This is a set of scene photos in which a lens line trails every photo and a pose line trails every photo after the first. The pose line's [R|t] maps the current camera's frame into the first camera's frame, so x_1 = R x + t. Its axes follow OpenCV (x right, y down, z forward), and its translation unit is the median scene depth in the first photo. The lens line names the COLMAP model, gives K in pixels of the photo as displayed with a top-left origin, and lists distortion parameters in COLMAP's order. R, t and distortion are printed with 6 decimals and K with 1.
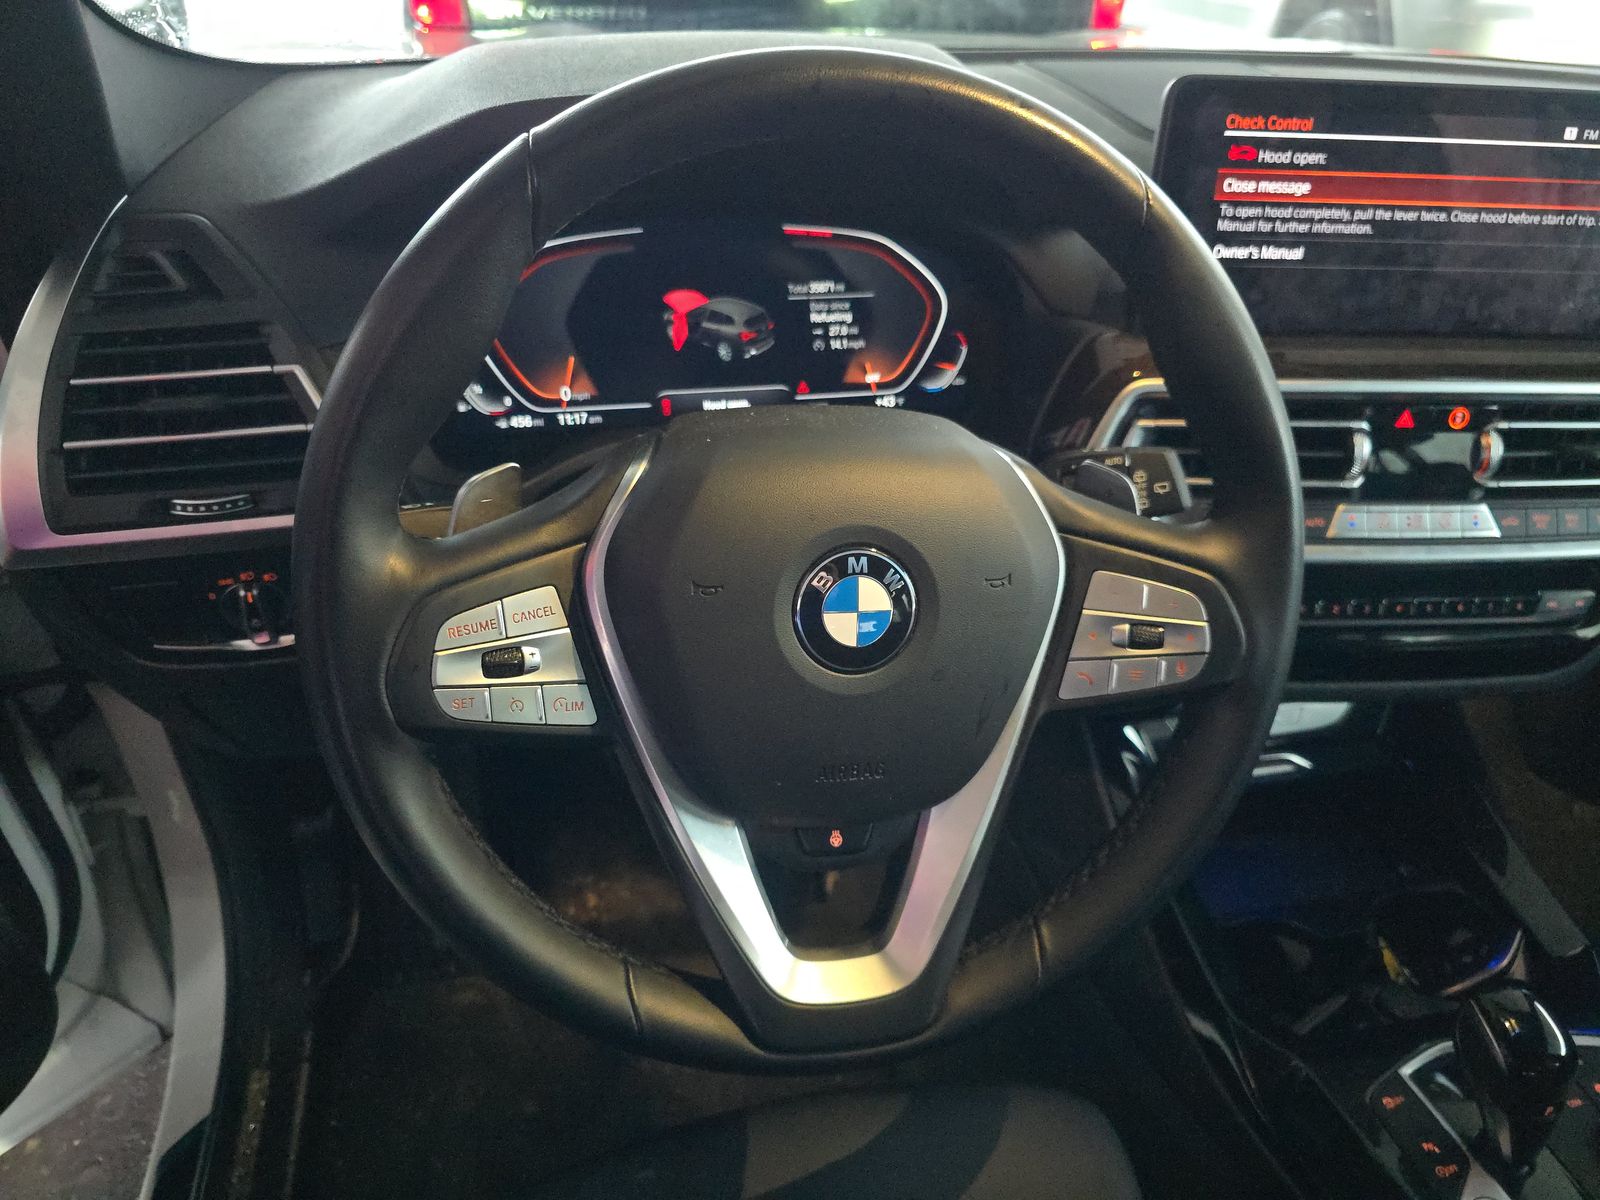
lens RADIAL K [[1097.1, 0, 809.6], [0, 1097.1, 598.0], [0, 0, 1]] dist [0.038619, -0.047153]
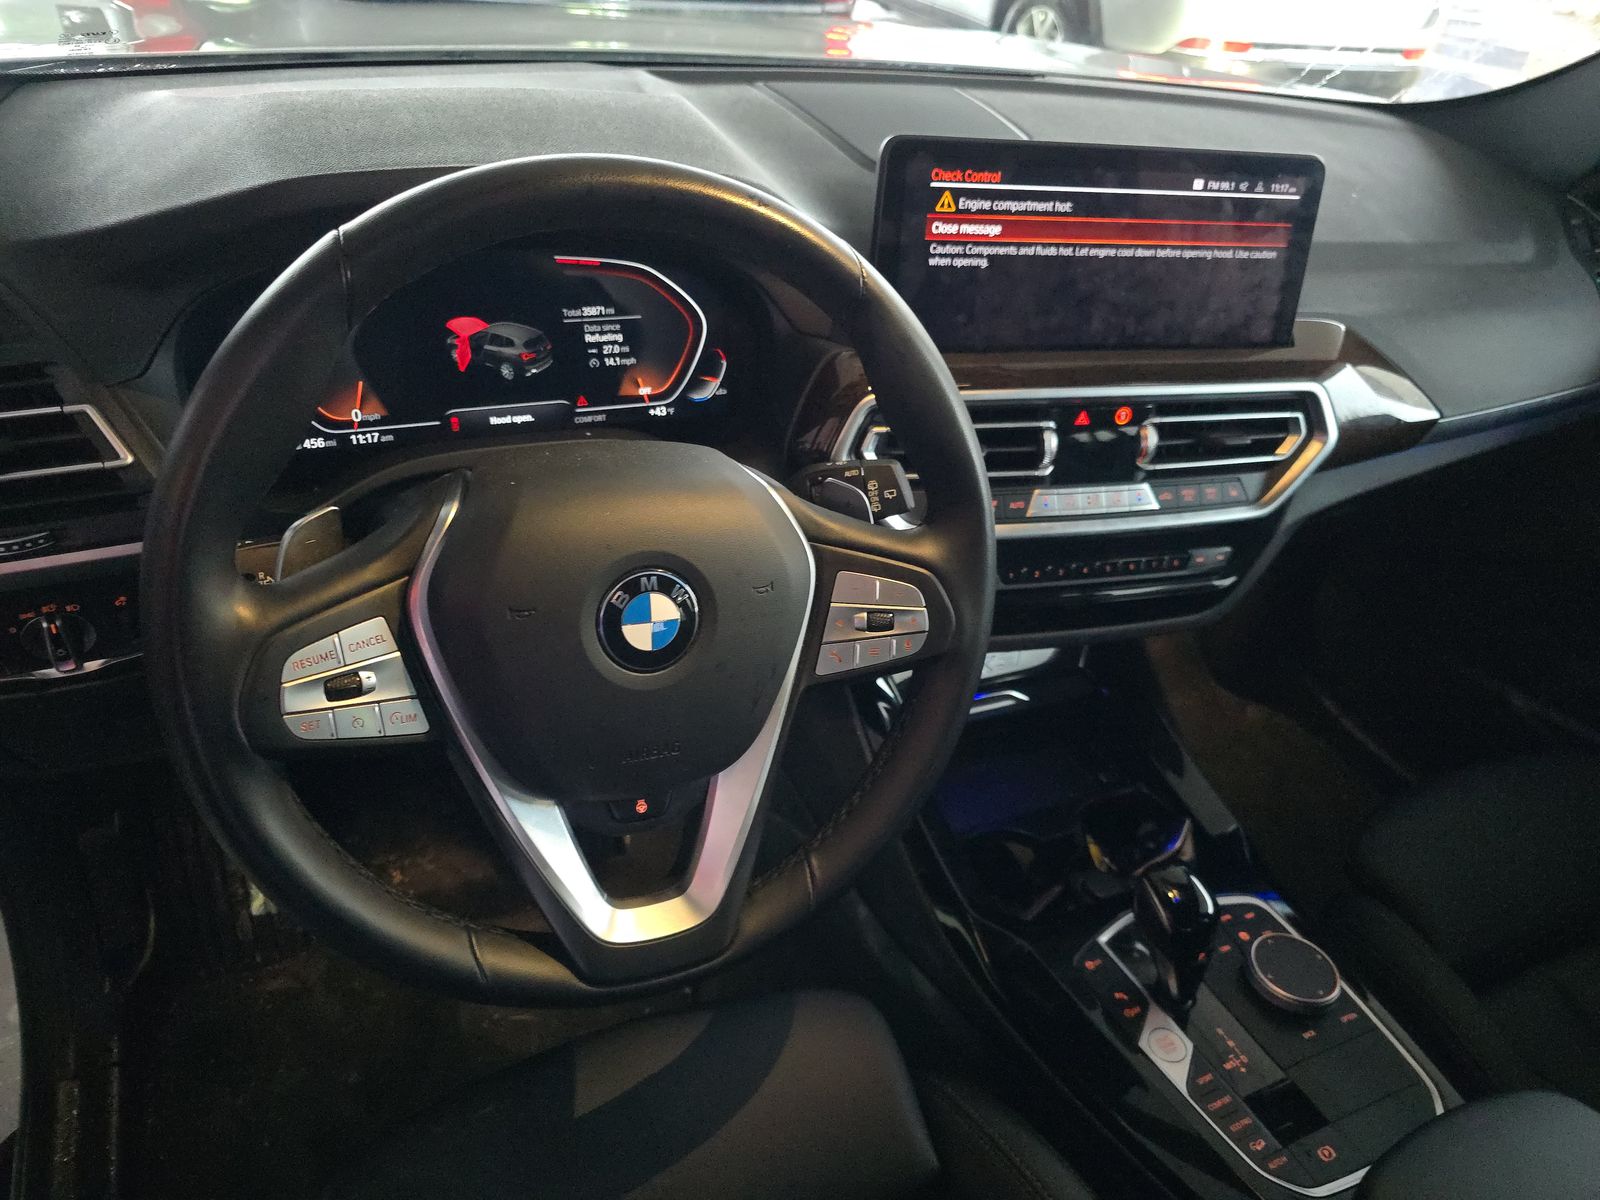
lens RADIAL K [[1066.8, 0, 800.1], [0, 1066.8, 594.1], [0, 0, 1]] dist [0.047447, -0.038695]
pose [[0.979010, -0.058869, 0.195123, -0.013854], [0.050491, 0.997587, 0.047643, -0.041001], [-0.197457, -0.036792, 0.979621, -0.118987]]
